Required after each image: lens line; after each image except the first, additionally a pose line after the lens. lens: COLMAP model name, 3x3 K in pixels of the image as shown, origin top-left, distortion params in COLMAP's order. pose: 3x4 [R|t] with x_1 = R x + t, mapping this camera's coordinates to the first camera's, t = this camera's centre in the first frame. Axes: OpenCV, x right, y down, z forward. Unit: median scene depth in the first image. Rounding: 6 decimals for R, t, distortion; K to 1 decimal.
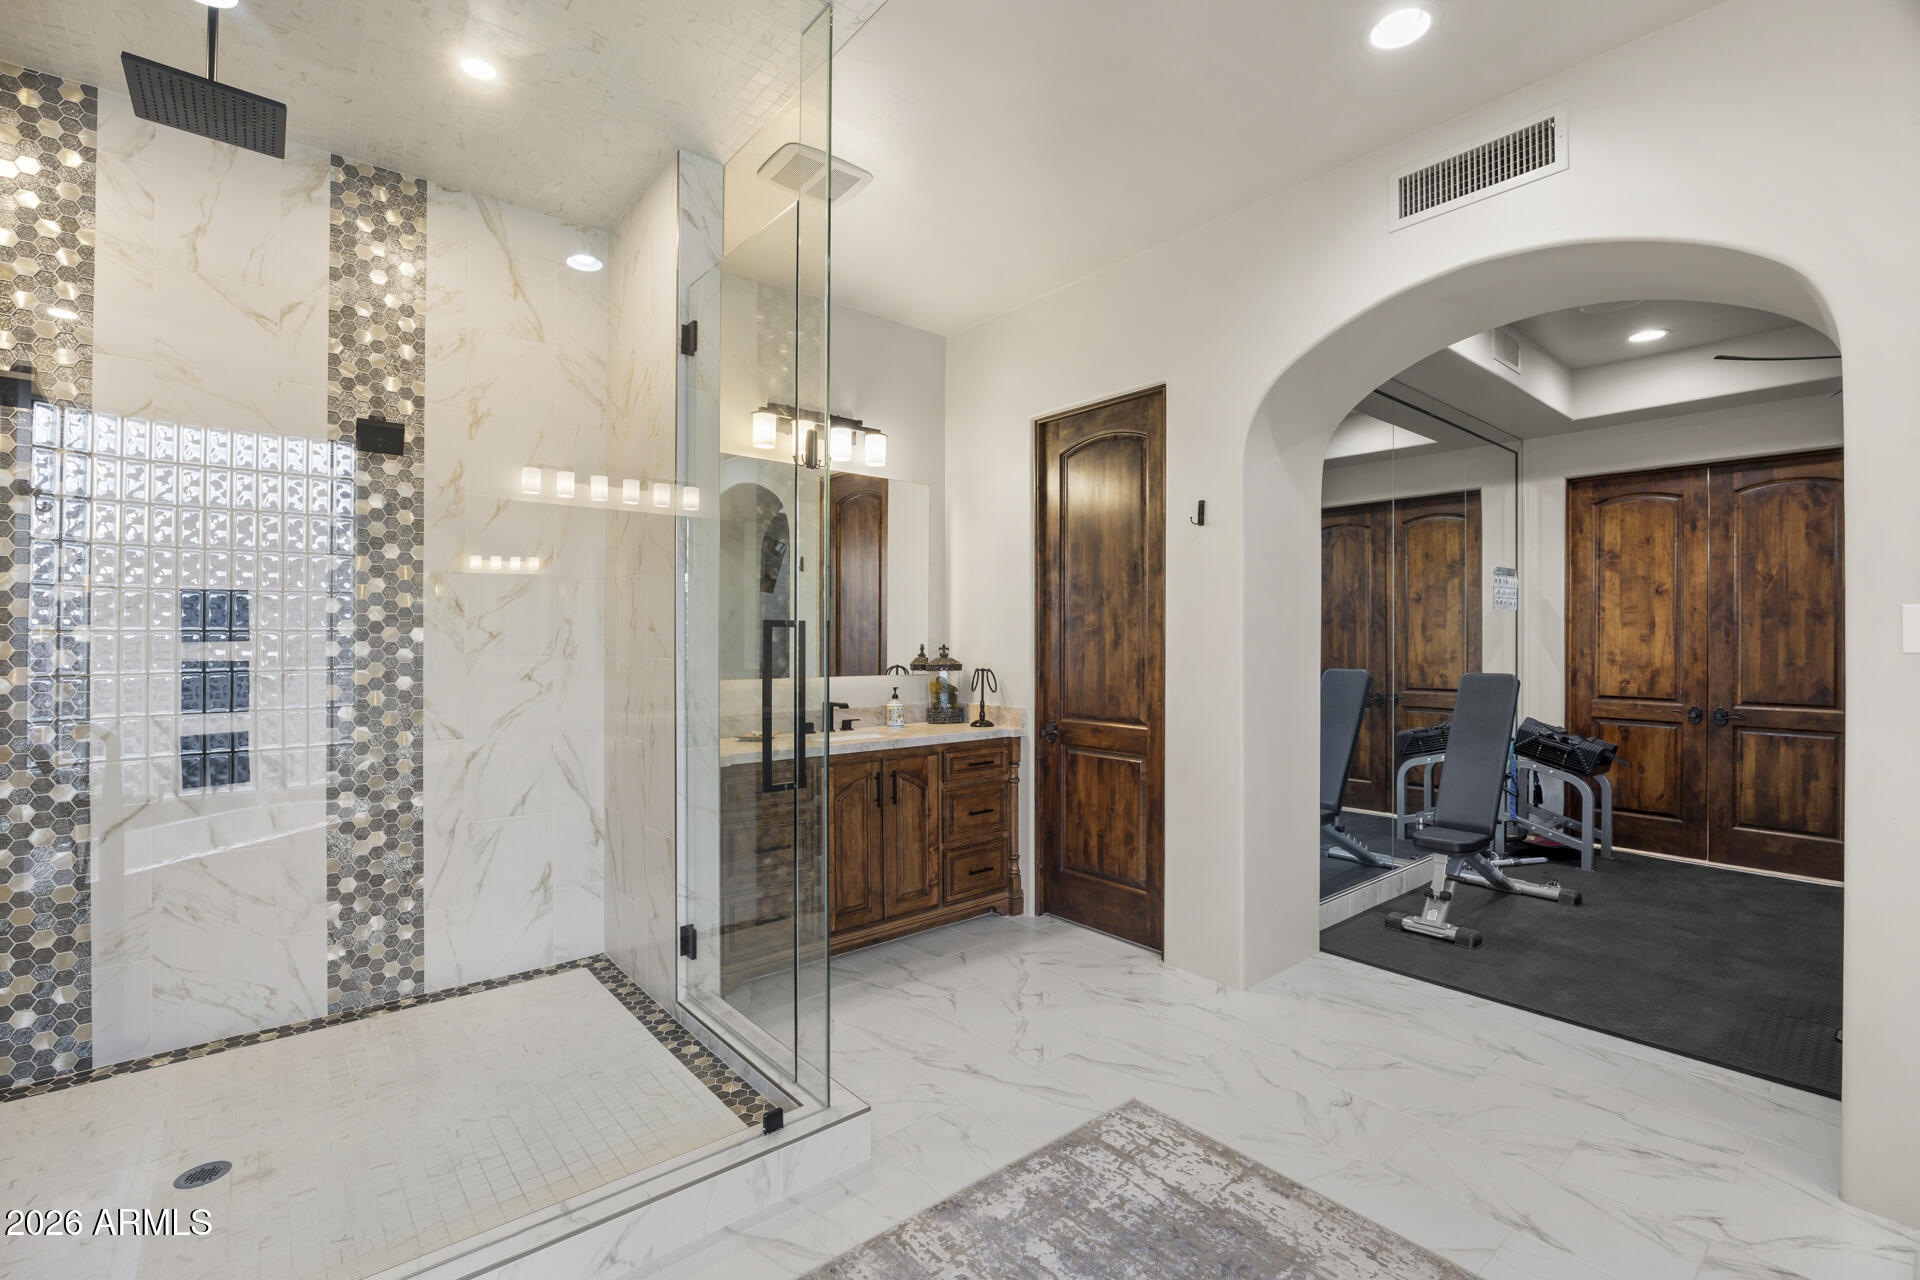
lens RADIAL K [[850.2, 0, 929.8], [0, 850.2, 641.2], [0, 0, 1]] dist [-0.018752, 0.001491]
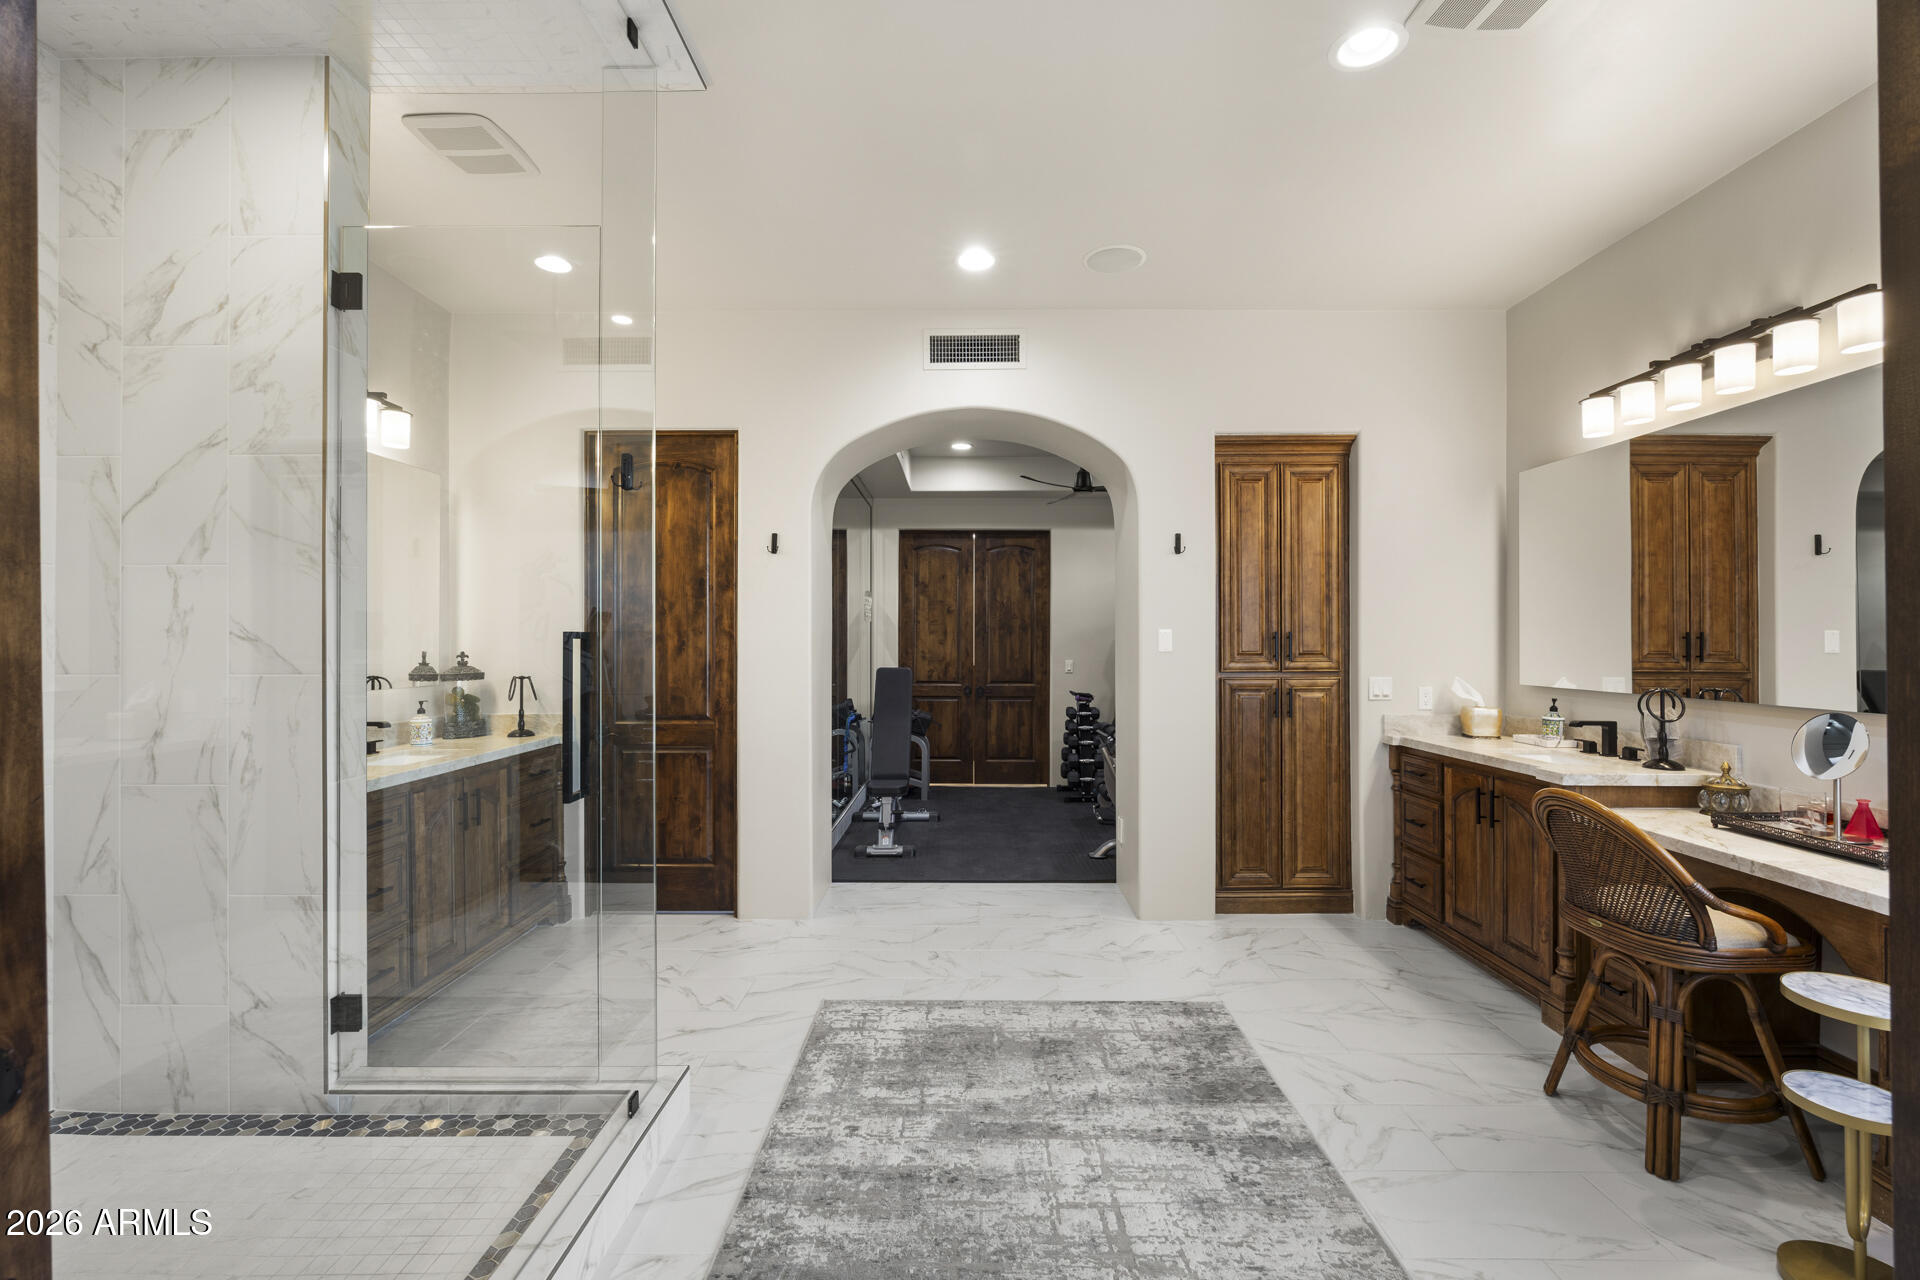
lens RADIAL K [[850.2, 0, 972.7], [0, 850.2, 639.1], [0, 0, 1]] dist [-0.018752, 0.001491]
pose [[0.628978, -0.000578, 0.777423, -0.422361], [0.002841, 0.999995, -0.001556, -0.008239], [-0.777418, 0.003187, 0.628976, -0.000609]]
